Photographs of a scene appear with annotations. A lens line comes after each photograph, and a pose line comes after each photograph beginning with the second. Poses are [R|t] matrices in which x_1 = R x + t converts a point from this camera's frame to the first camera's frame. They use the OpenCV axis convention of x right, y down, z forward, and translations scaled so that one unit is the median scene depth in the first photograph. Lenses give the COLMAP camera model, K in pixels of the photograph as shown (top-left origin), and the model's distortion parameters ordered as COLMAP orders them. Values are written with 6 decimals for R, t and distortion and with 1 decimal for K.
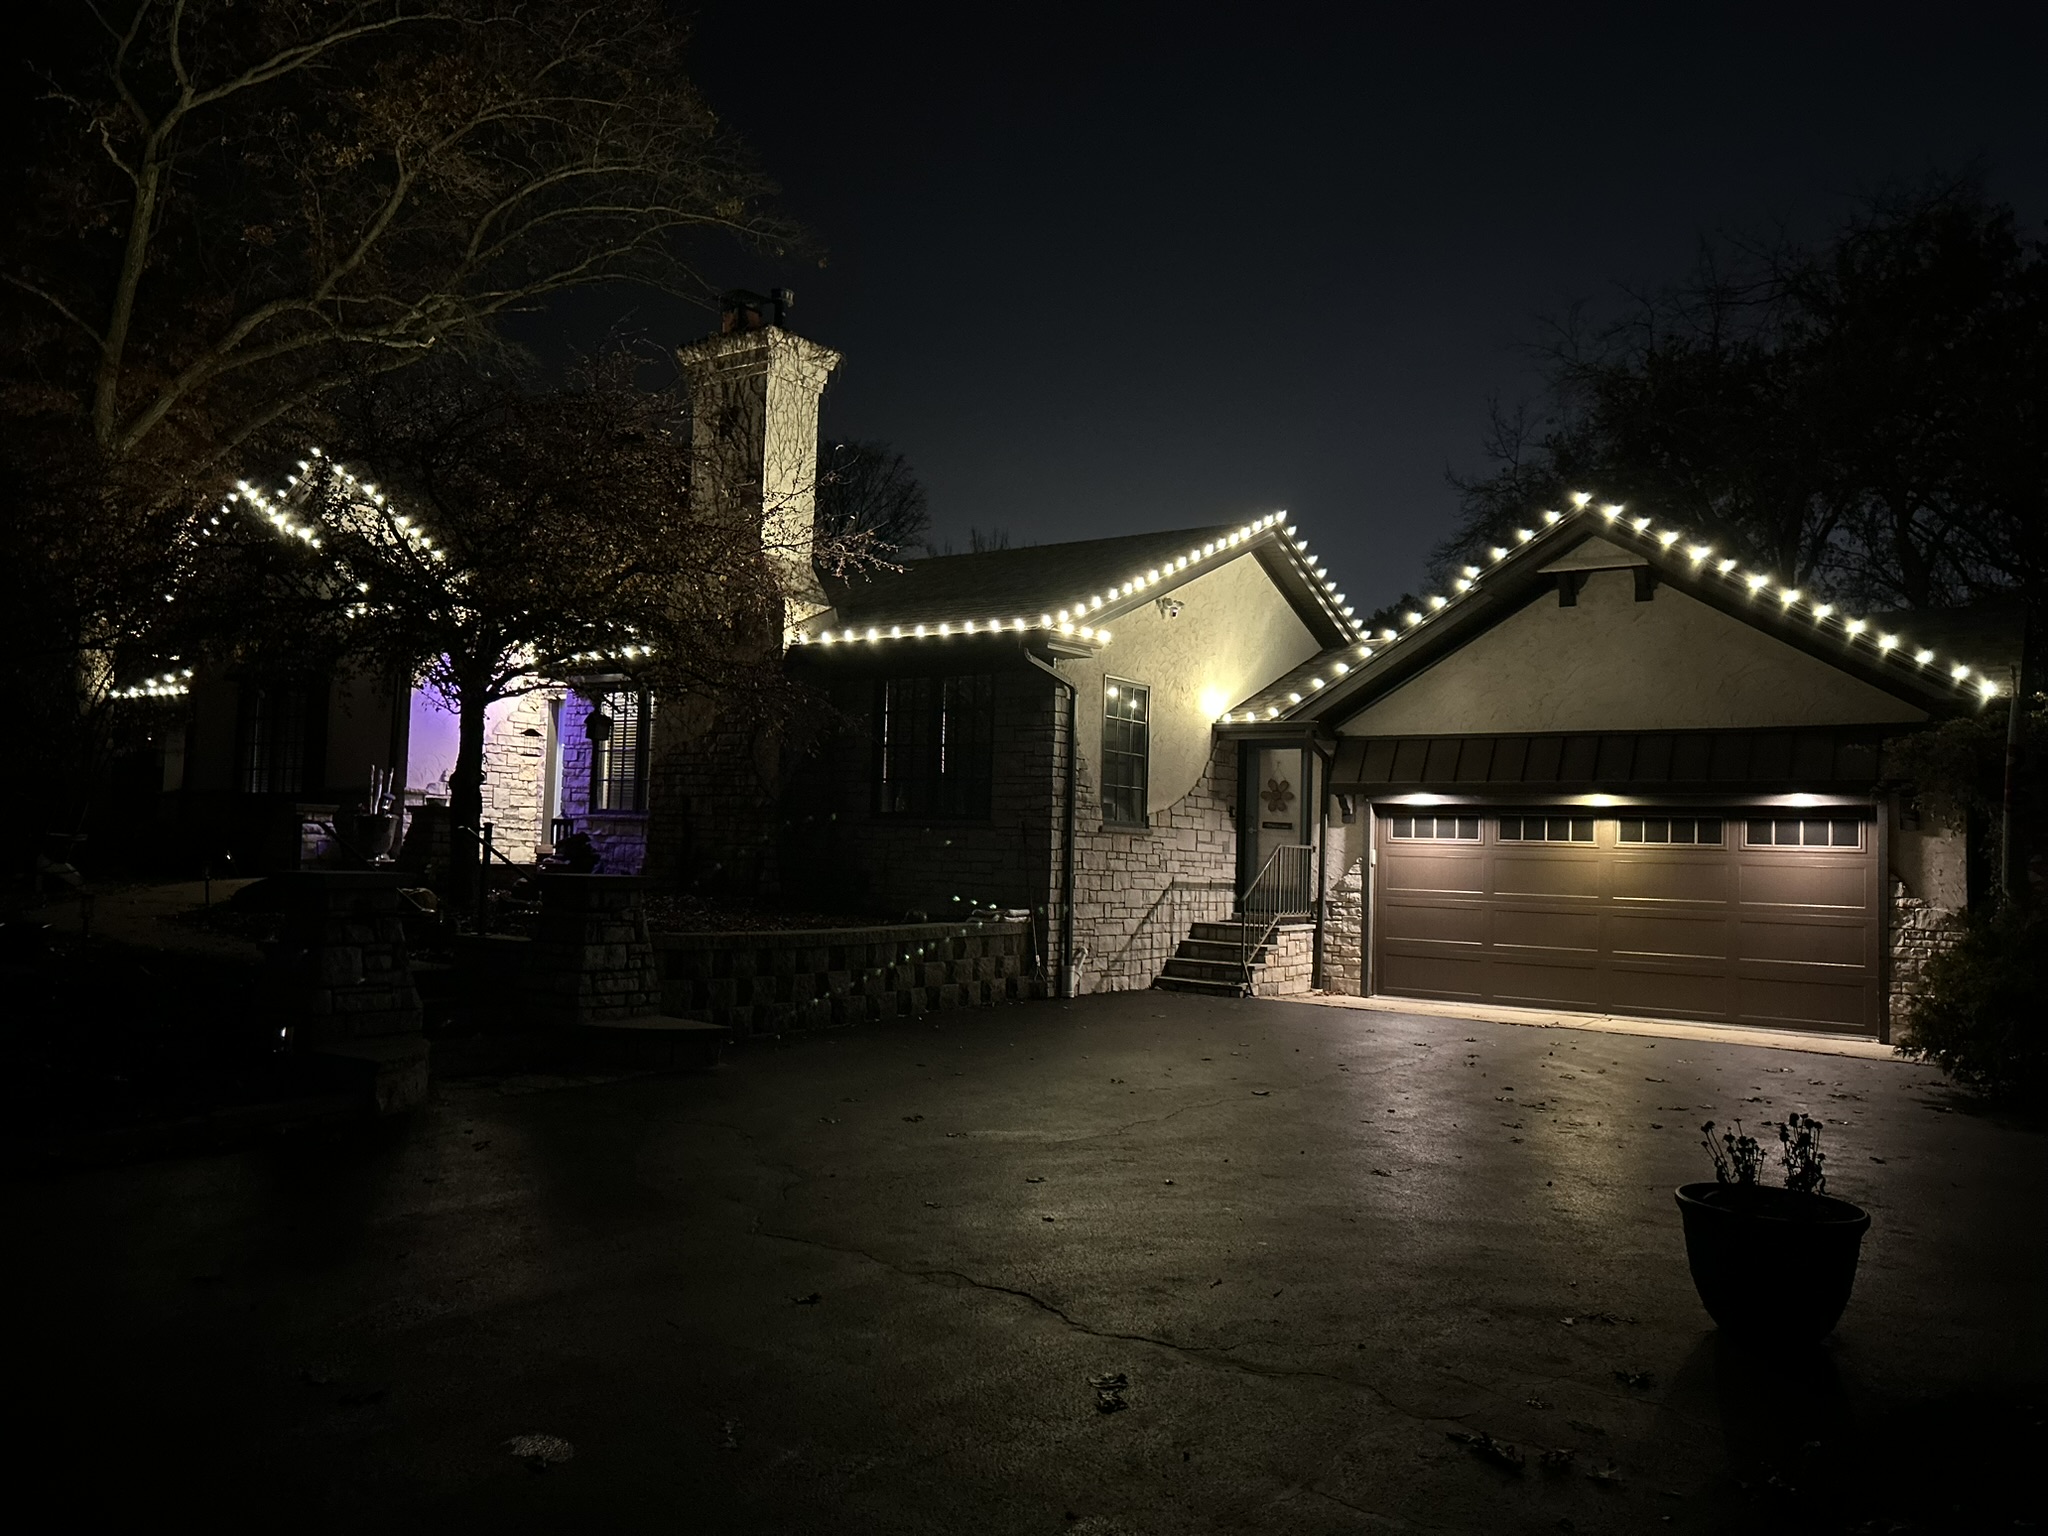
lens RADIAL K [[1544.0, 0, 1019.5], [0, 1544.0, 749.5], [0, 0, 1]] dist [0.105660, -0.148005]
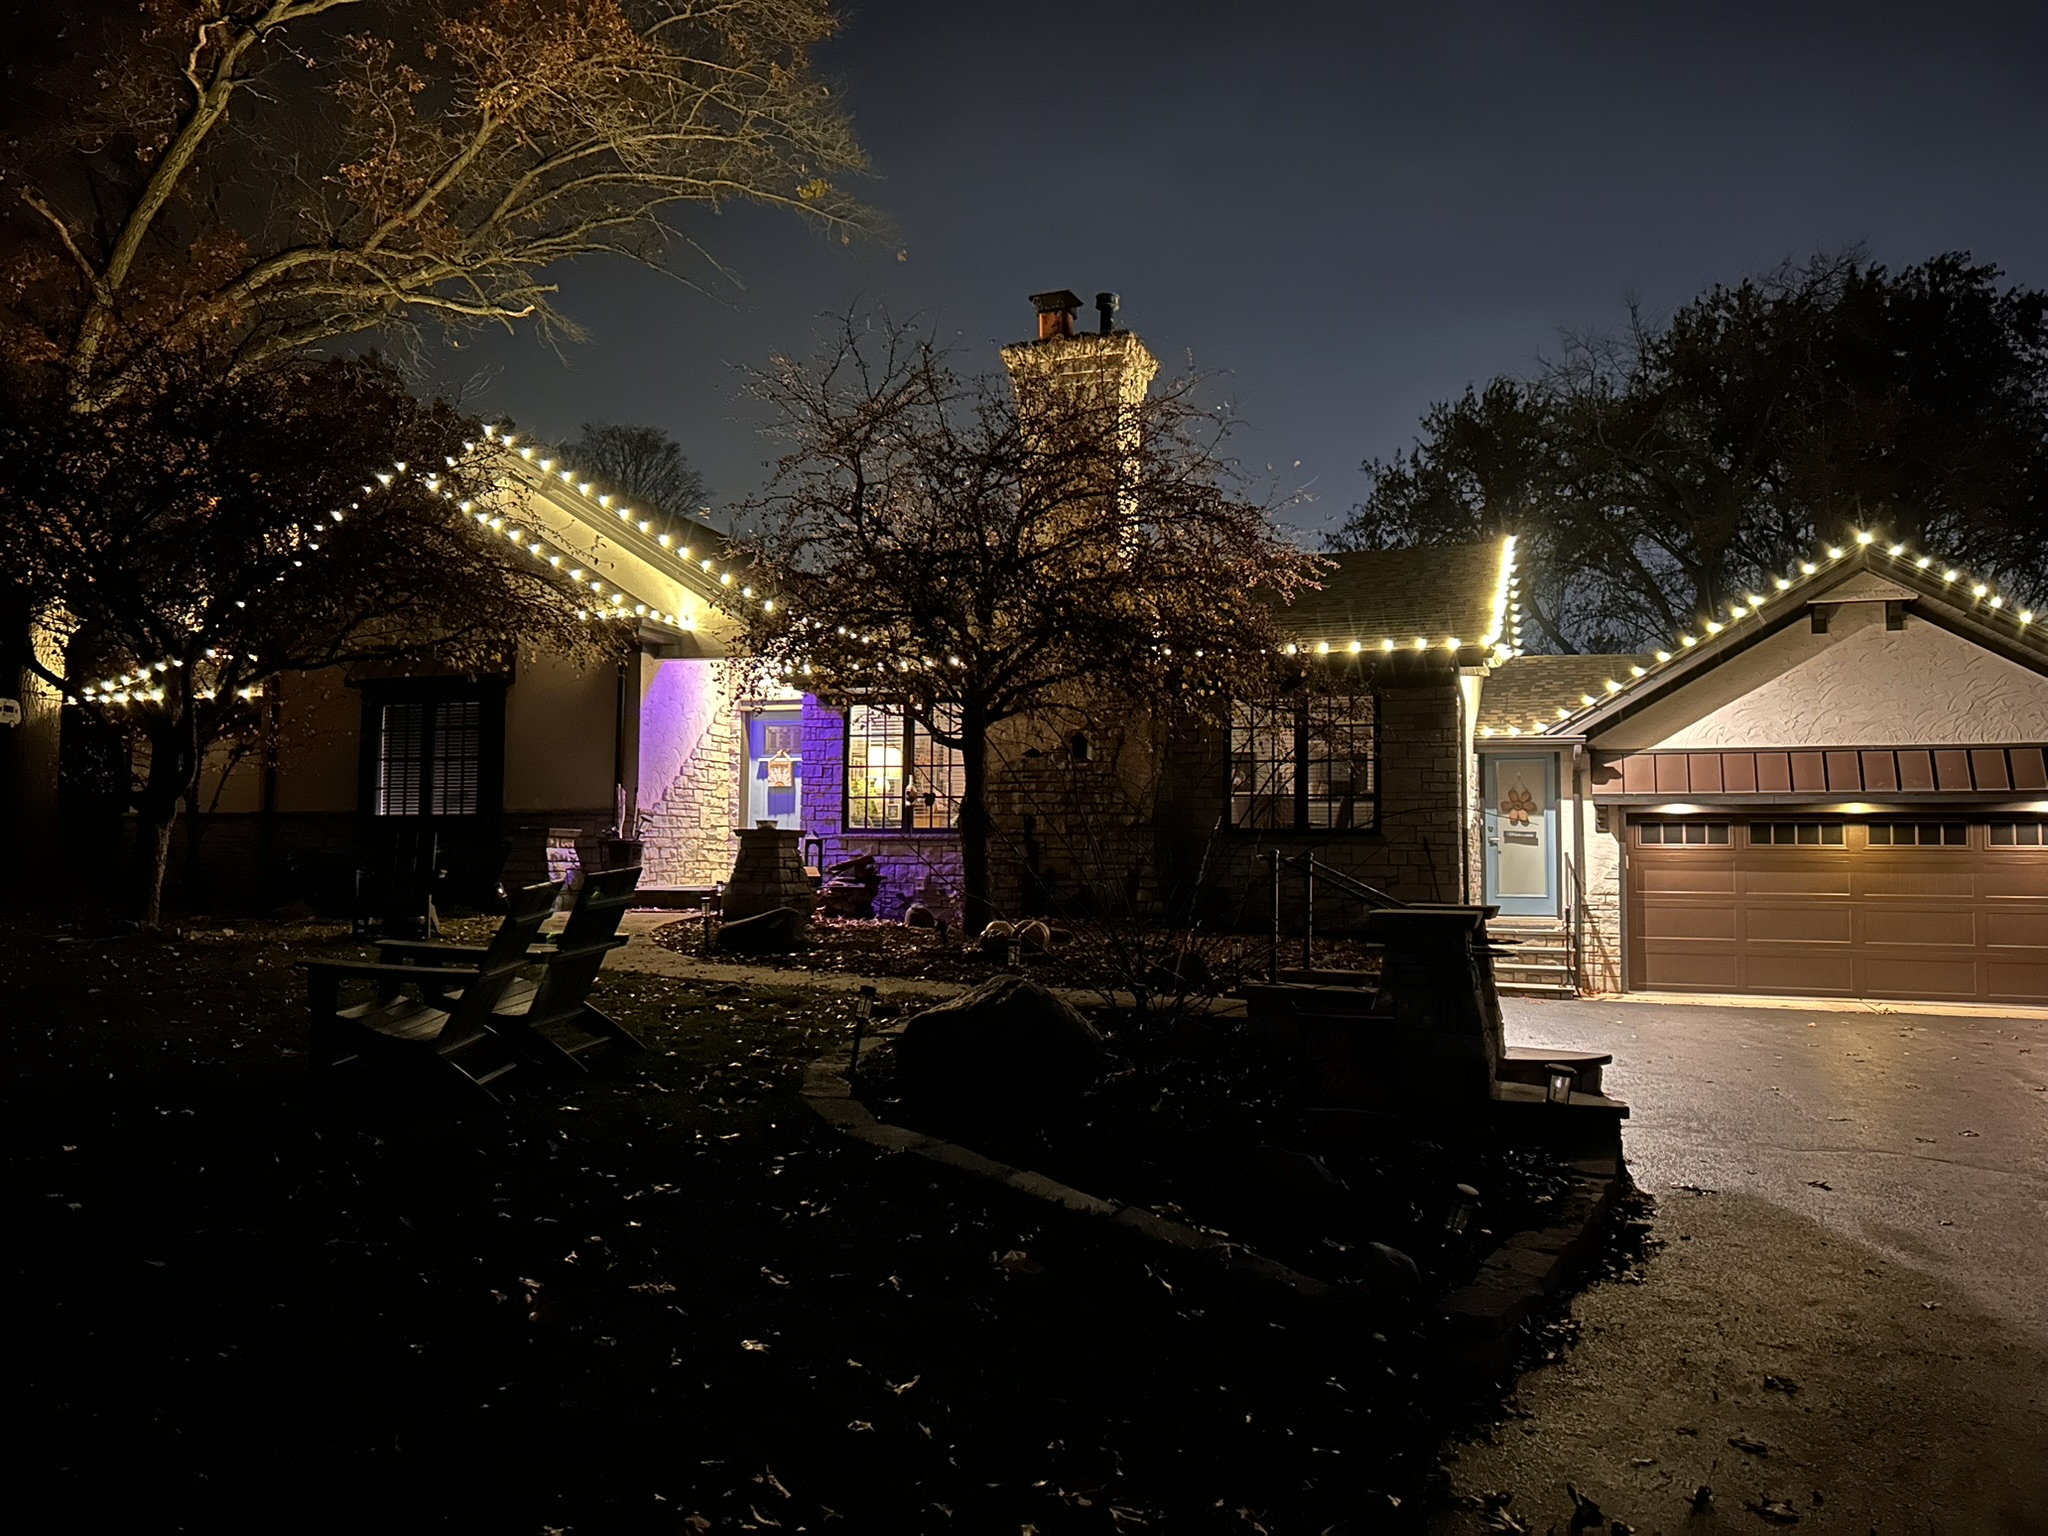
lens RADIAL K [[1544.0, 0, 1019.5], [0, 1544.0, 749.5], [0, 0, 1]] dist [0.105660, -0.148005]
pose [[0.962510, -0.003569, 0.271221, -0.477389], [0.002992, 0.999992, 0.002544, -0.012818], [-0.271228, -0.001637, 0.962514, 0.076854]]
